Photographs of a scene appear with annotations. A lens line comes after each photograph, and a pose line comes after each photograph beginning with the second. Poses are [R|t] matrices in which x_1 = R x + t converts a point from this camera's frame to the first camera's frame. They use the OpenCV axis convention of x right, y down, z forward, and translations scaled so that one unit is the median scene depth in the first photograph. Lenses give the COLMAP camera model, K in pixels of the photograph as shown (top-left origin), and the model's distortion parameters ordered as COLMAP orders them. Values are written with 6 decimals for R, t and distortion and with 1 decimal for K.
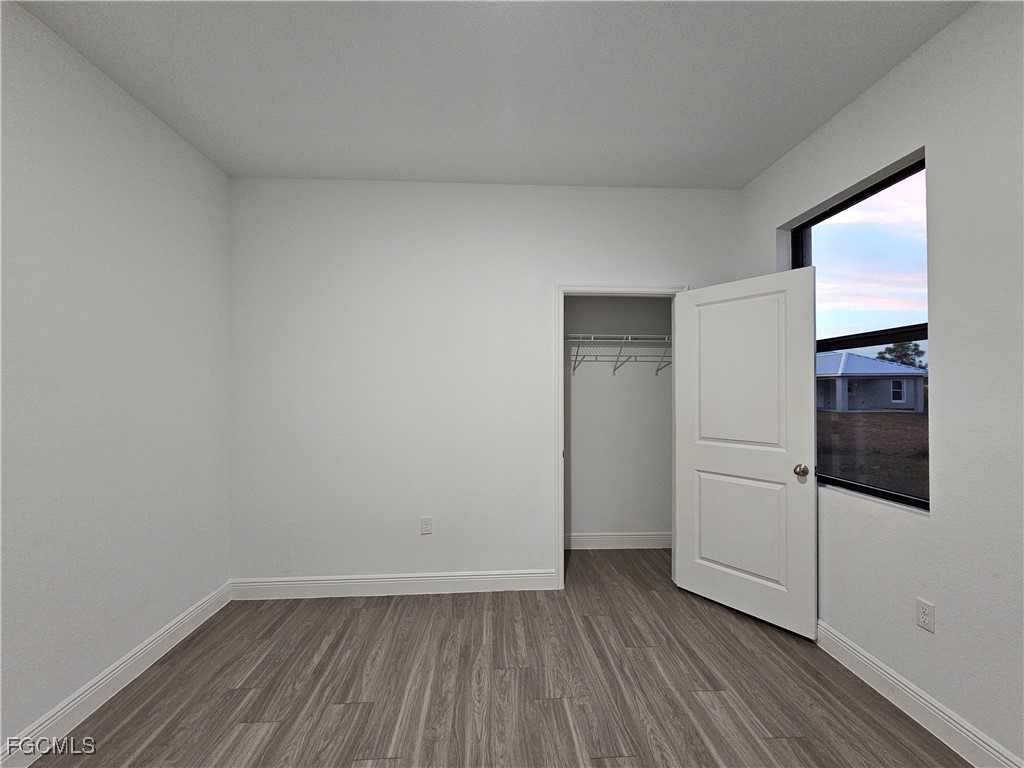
lens RADIAL K [[420.5, 0, 512.0], [0, 420.5, 380.4], [0, 0, 1]] dist [-0.005538, 0.001578]
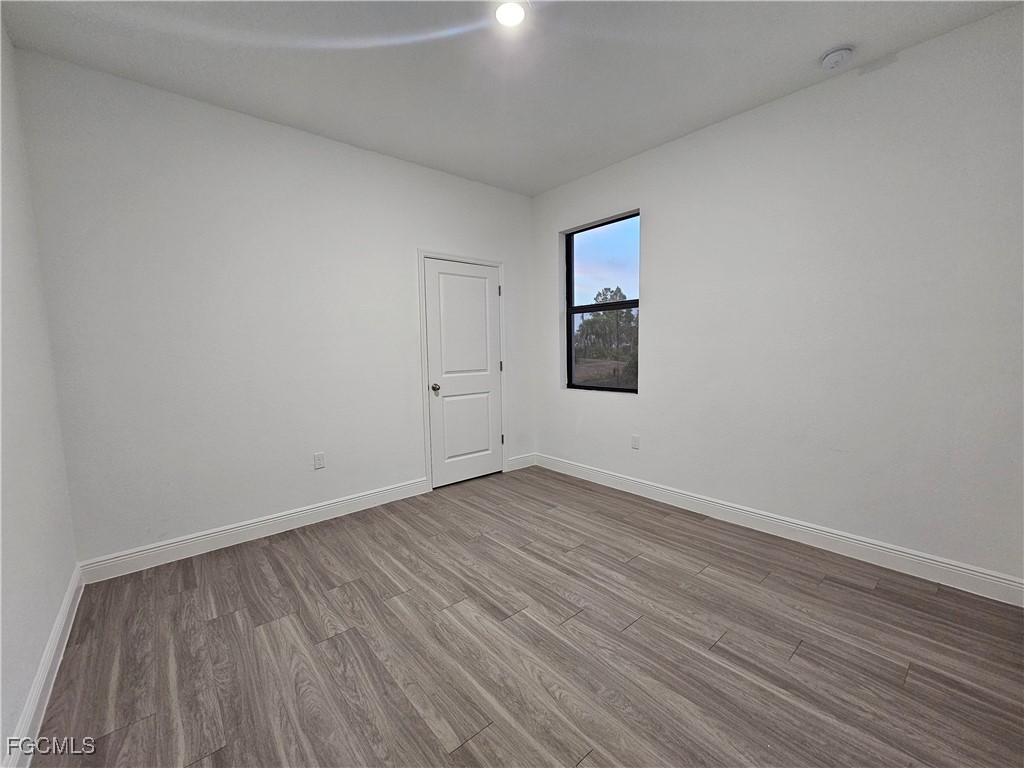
lens RADIAL K [[420.5, 0, 505.1], [0, 420.5, 386.3], [0, 0, 1]] dist [-0.005538, 0.001578]
pose [[0.797078, -0.064889, 0.600379, -0.622406], [0.005150, 0.994904, 0.100692, 0.059420], [-0.603854, -0.077167, 0.793351, -0.197449]]
